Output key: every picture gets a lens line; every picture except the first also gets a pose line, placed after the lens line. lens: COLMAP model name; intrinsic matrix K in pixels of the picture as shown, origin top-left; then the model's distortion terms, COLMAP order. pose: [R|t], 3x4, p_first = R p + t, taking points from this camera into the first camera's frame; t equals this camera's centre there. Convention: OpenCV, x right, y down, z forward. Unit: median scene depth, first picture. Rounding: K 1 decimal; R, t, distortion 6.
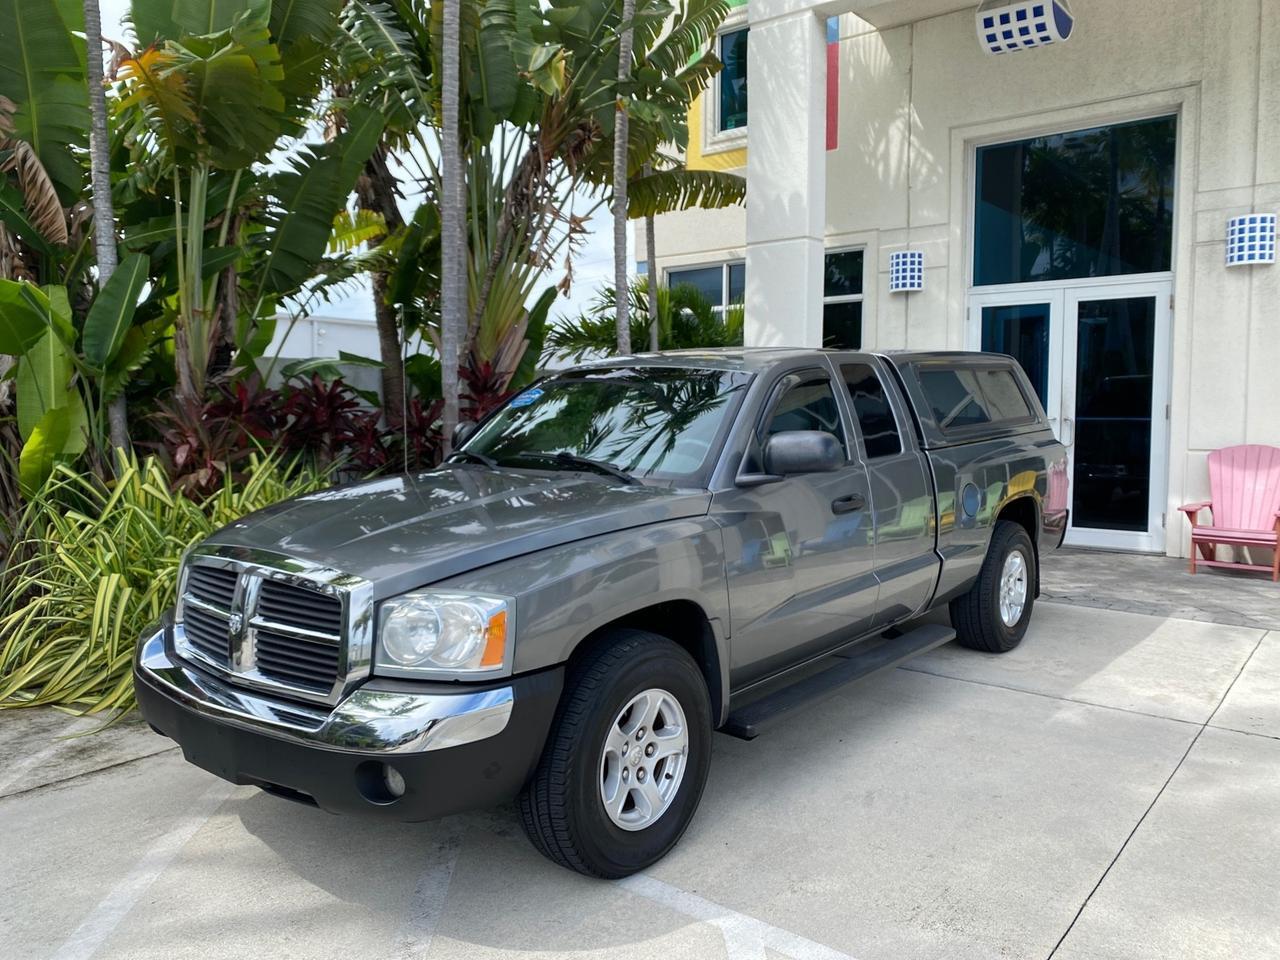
lens RADIAL K [[983.4, 0, 633.0], [0, 983.4, 478.2], [0, 0, 1]] dist [0.025944, -0.030856]
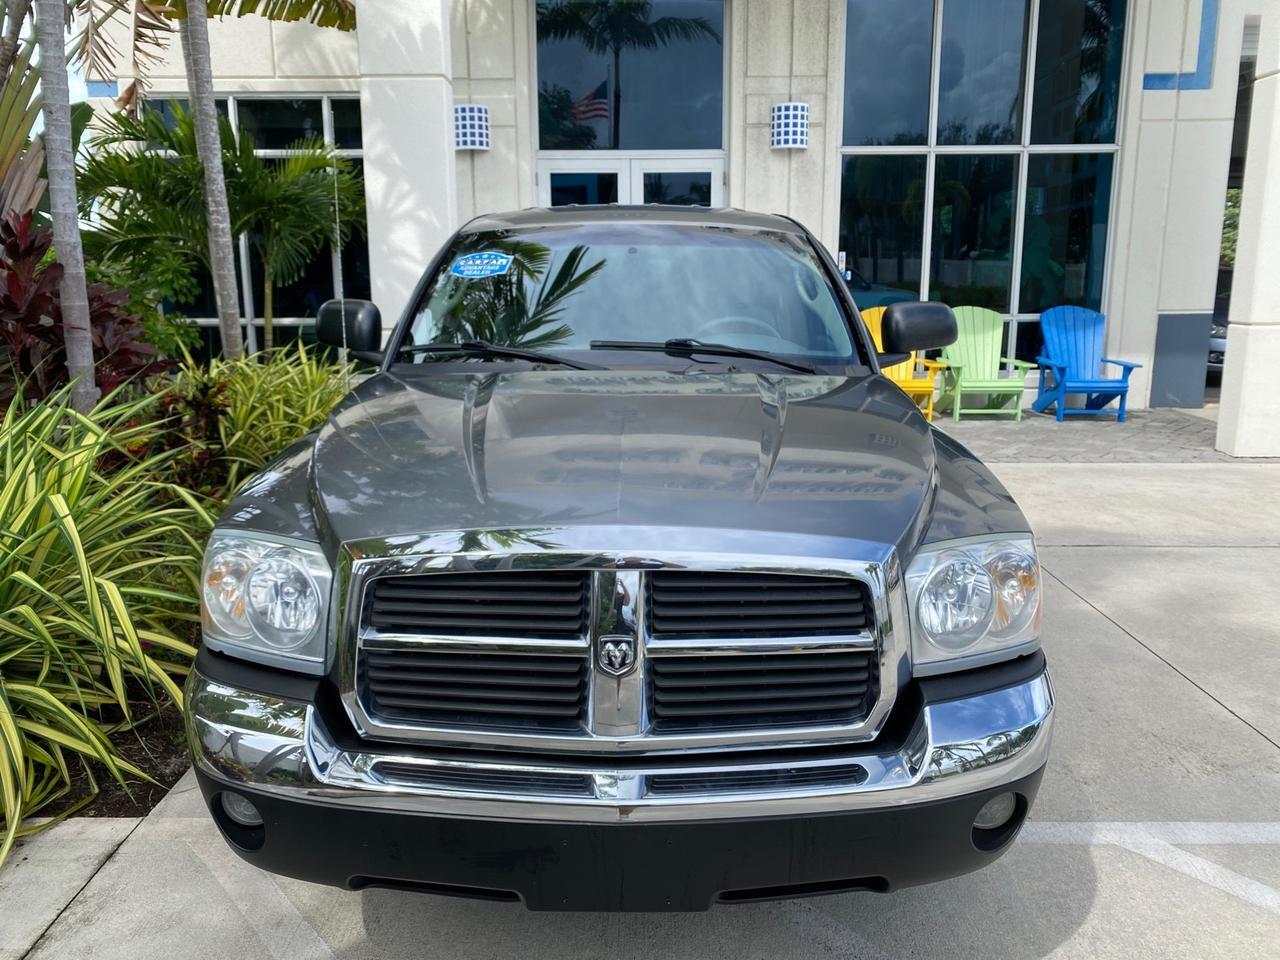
lens RADIAL K [[983.4, 0, 633.2], [0, 983.4, 479.8], [0, 0, 1]] dist [0.025944, -0.030856]
pose [[0.775290, -0.132252, 0.617604, -0.267781], [0.051959, 0.987873, 0.146315, -0.014607], [-0.629464, -0.081347, 0.772760, 0.205283]]
